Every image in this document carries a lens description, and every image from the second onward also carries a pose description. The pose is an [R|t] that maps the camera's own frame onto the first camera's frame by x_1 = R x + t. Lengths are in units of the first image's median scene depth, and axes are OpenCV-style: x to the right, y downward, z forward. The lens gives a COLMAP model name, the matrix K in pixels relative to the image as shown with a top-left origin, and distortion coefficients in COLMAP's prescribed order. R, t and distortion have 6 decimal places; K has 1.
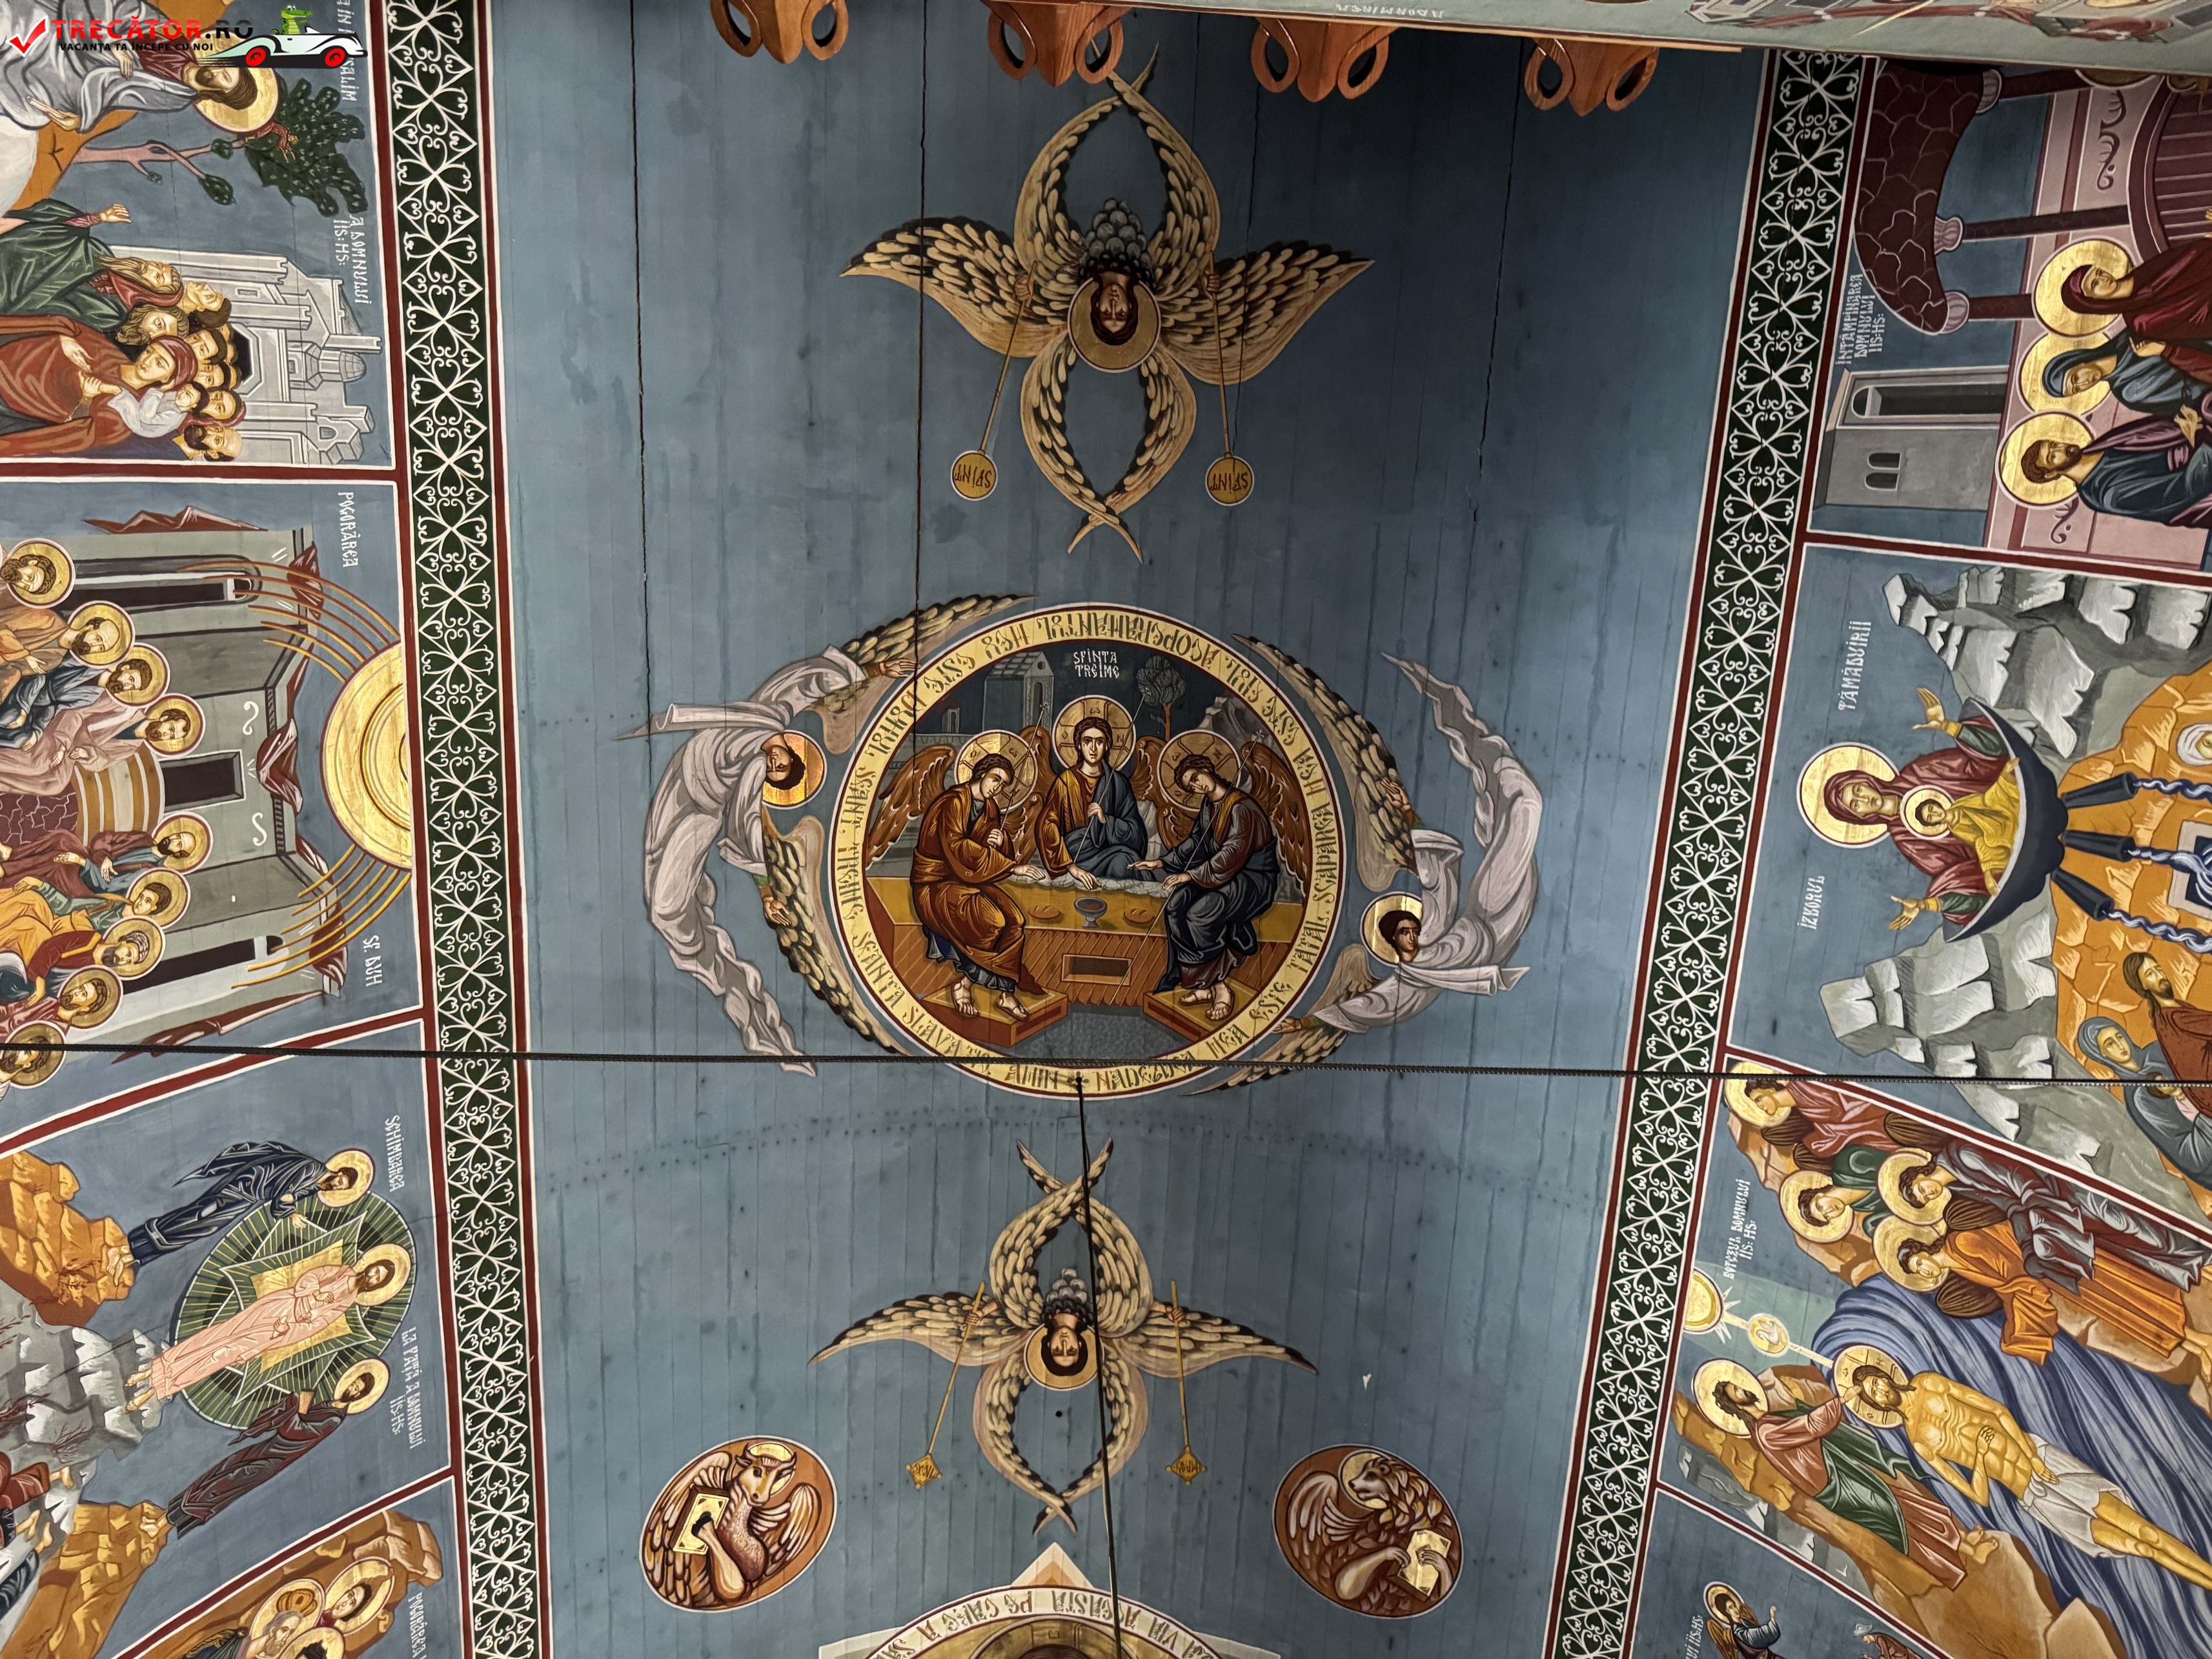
lens RADIAL K [[1563.6, 0, 1114.9], [0, 1563.6, 802.7], [0, 0, 1]] dist [0.041639, -0.049983]
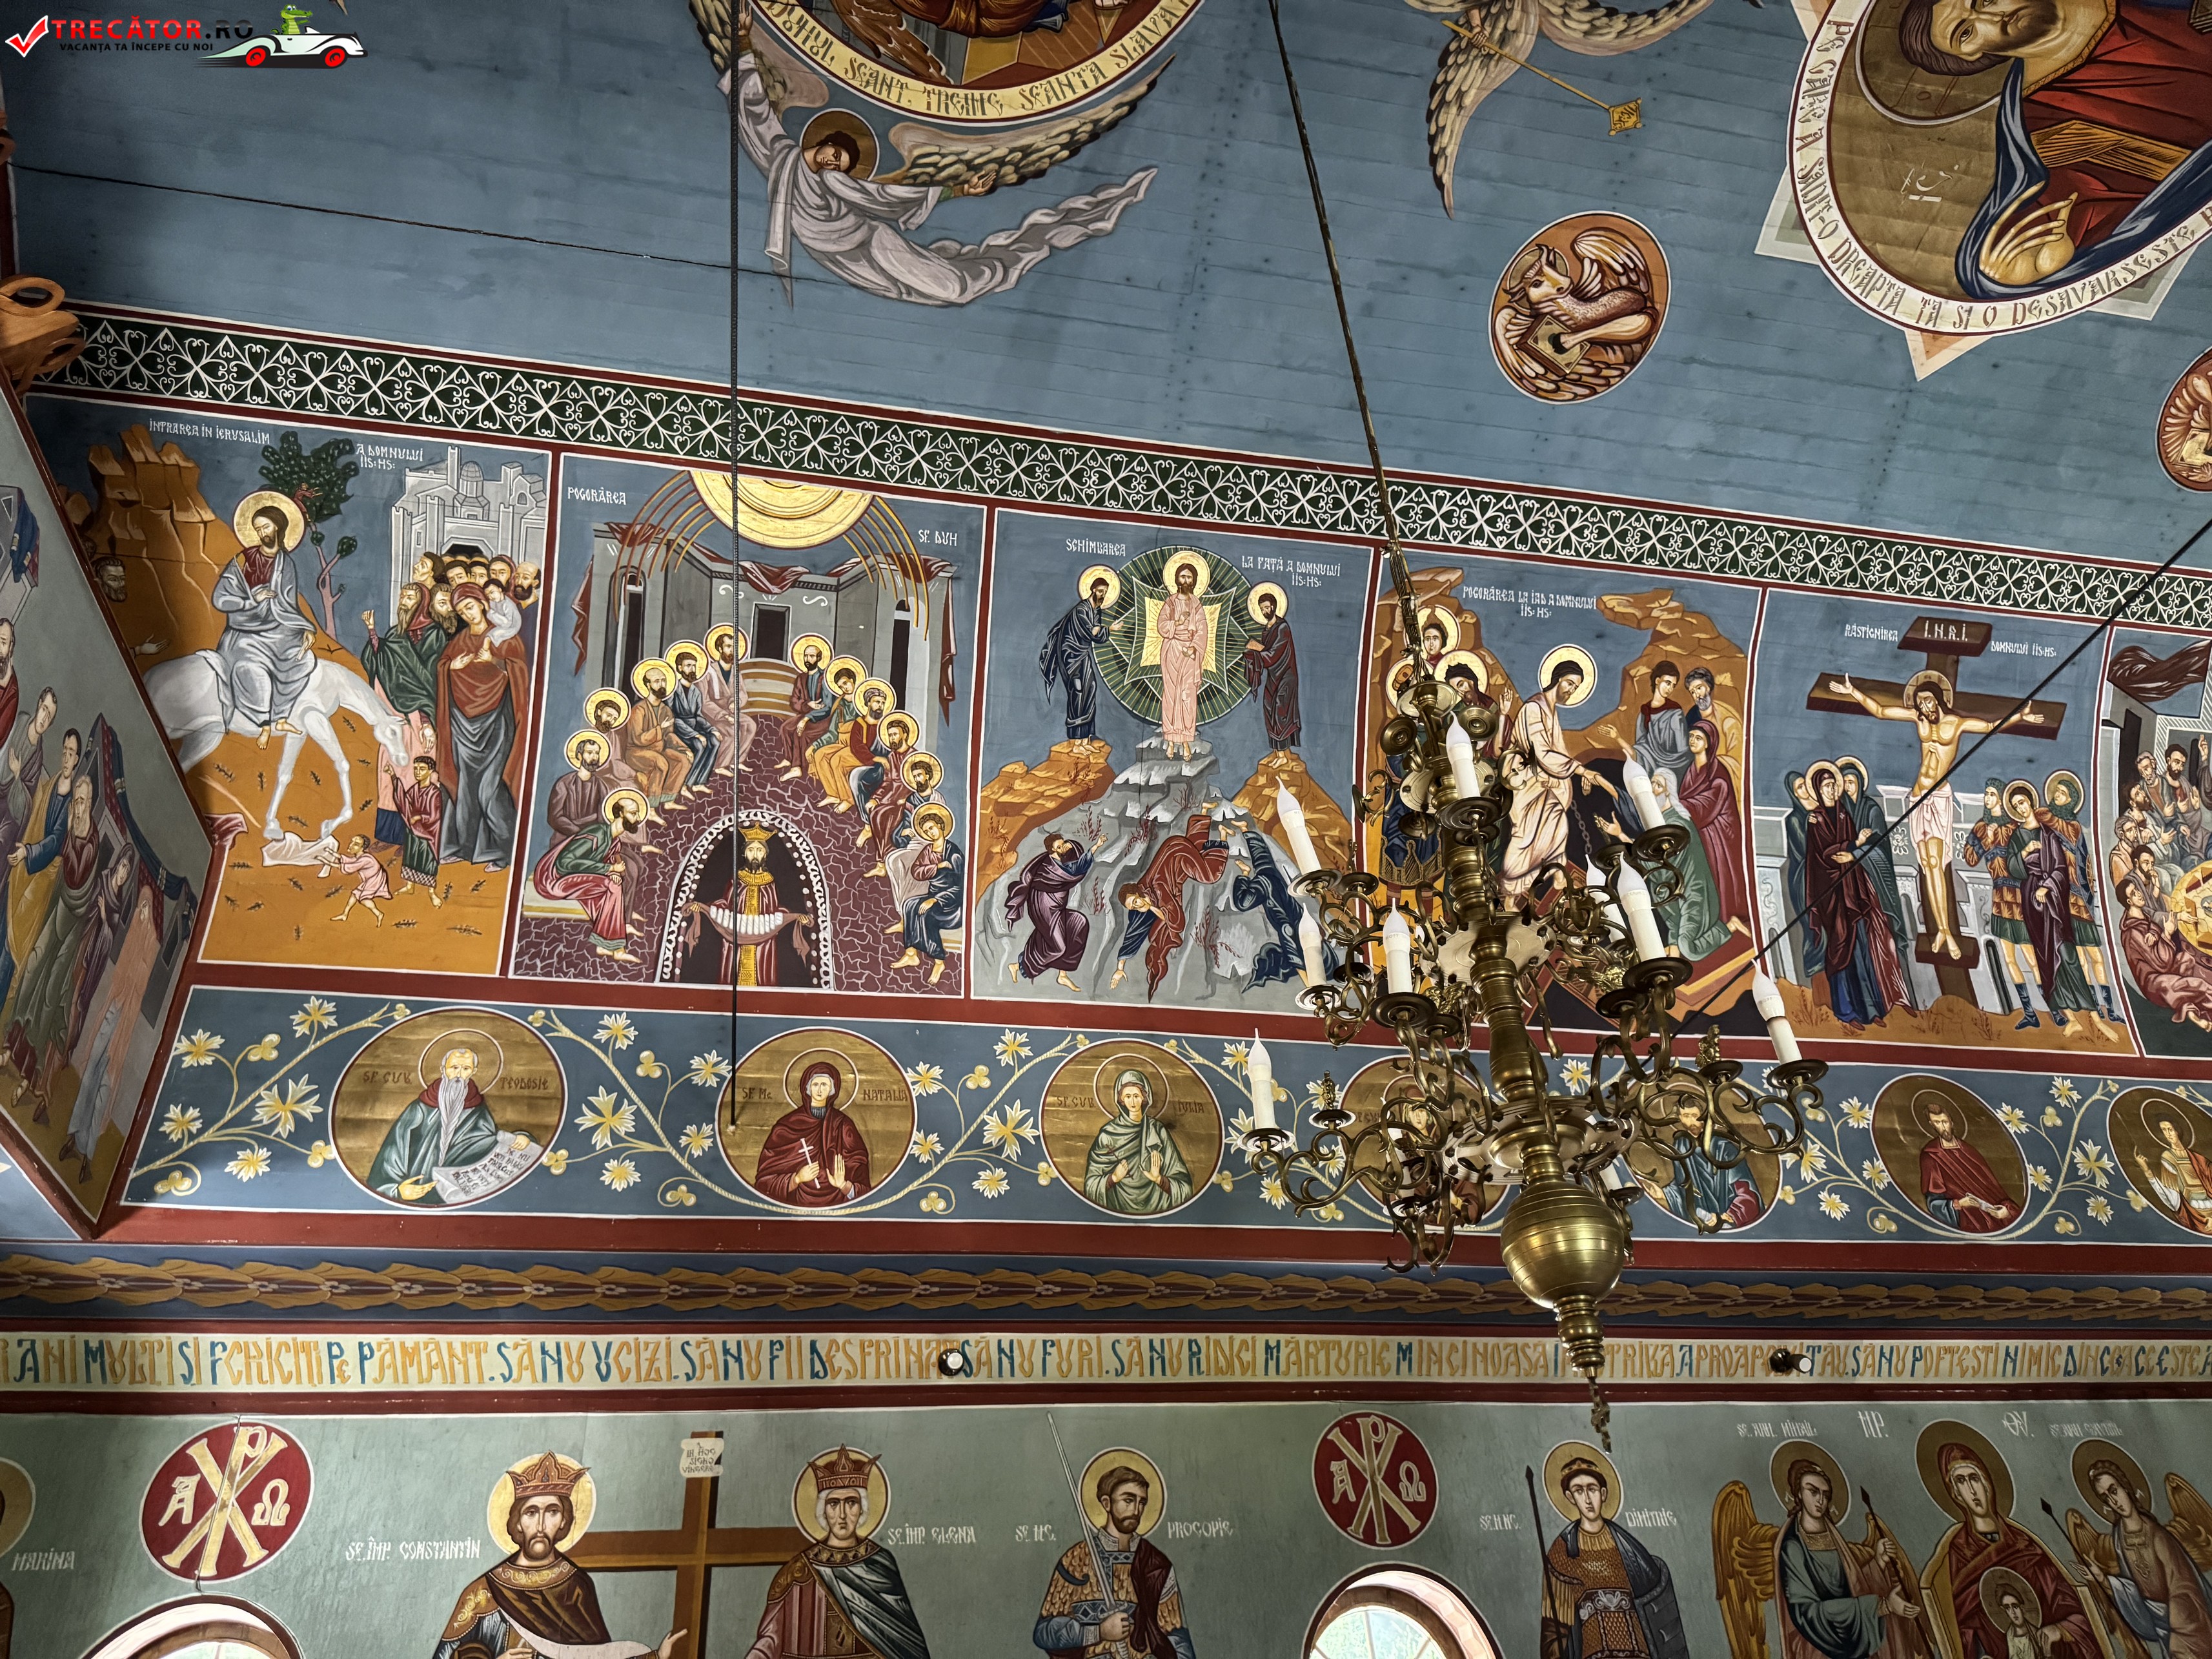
lens RADIAL K [[1583.0, 0, 1109.9], [0, 1583.0, 834.4], [0, 0, 1]] dist [0.032676, -0.036514]
pose [[0.159645, -0.539633, -0.826625, 0.495548], [0.972181, 0.231333, 0.036738, 0.243898], [0.171401, -0.809494, 0.561552, 0.085777]]
